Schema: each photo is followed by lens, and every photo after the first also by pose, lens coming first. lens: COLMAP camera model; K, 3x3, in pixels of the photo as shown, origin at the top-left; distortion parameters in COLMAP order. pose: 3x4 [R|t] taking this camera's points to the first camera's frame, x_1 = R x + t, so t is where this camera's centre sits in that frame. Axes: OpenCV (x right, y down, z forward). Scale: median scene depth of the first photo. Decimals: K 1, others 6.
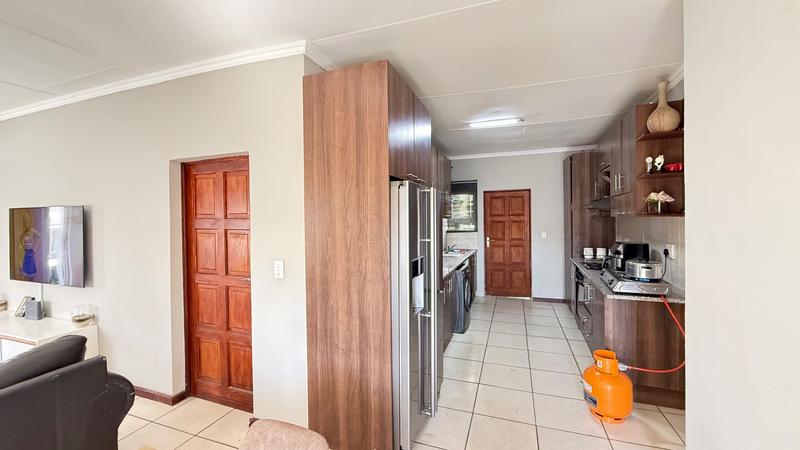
lens RADIAL K [[320.9, 0, 400.0], [0, 320.9, 225.0], [0, 0, 1]] dist [-0.000157, -0.000187]
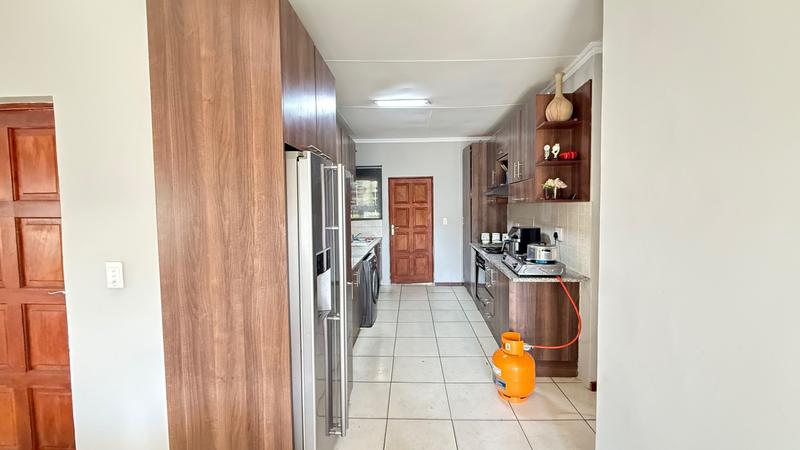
lens RADIAL K [[320.9, 0, 400.0], [0, 320.9, 225.0], [0, 0, 1]] dist [-0.000157, -0.000187]
pose [[0.953070, -0.015951, 0.302331, -0.002984], [0.005388, 0.999347, 0.035741, 0.009522], [-0.302703, -0.032435, 0.952533, 0.145960]]
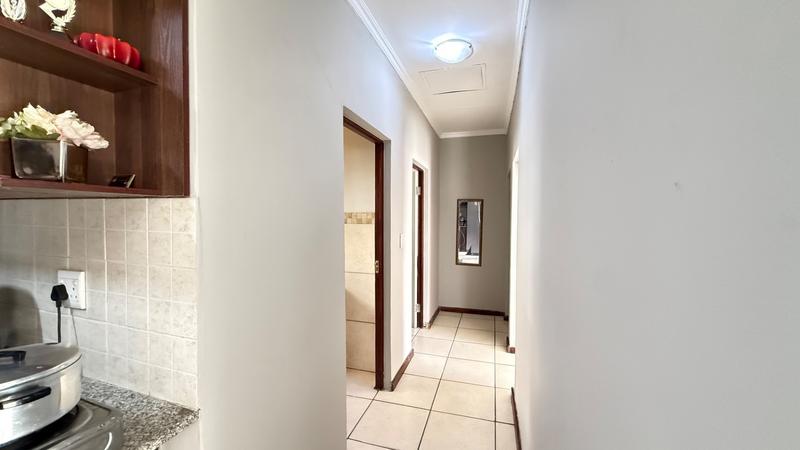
lens RADIAL K [[320.9, 0, 400.0], [0, 320.9, 225.0], [0, 0, 1]] dist [-0.000157, -0.000187]
pose [[-0.043299, -0.011396, 0.998997, 0.513324], [0.007452, 0.999903, 0.011729, 0.004191], [-0.999034, 0.007952, -0.043210, 0.722866]]
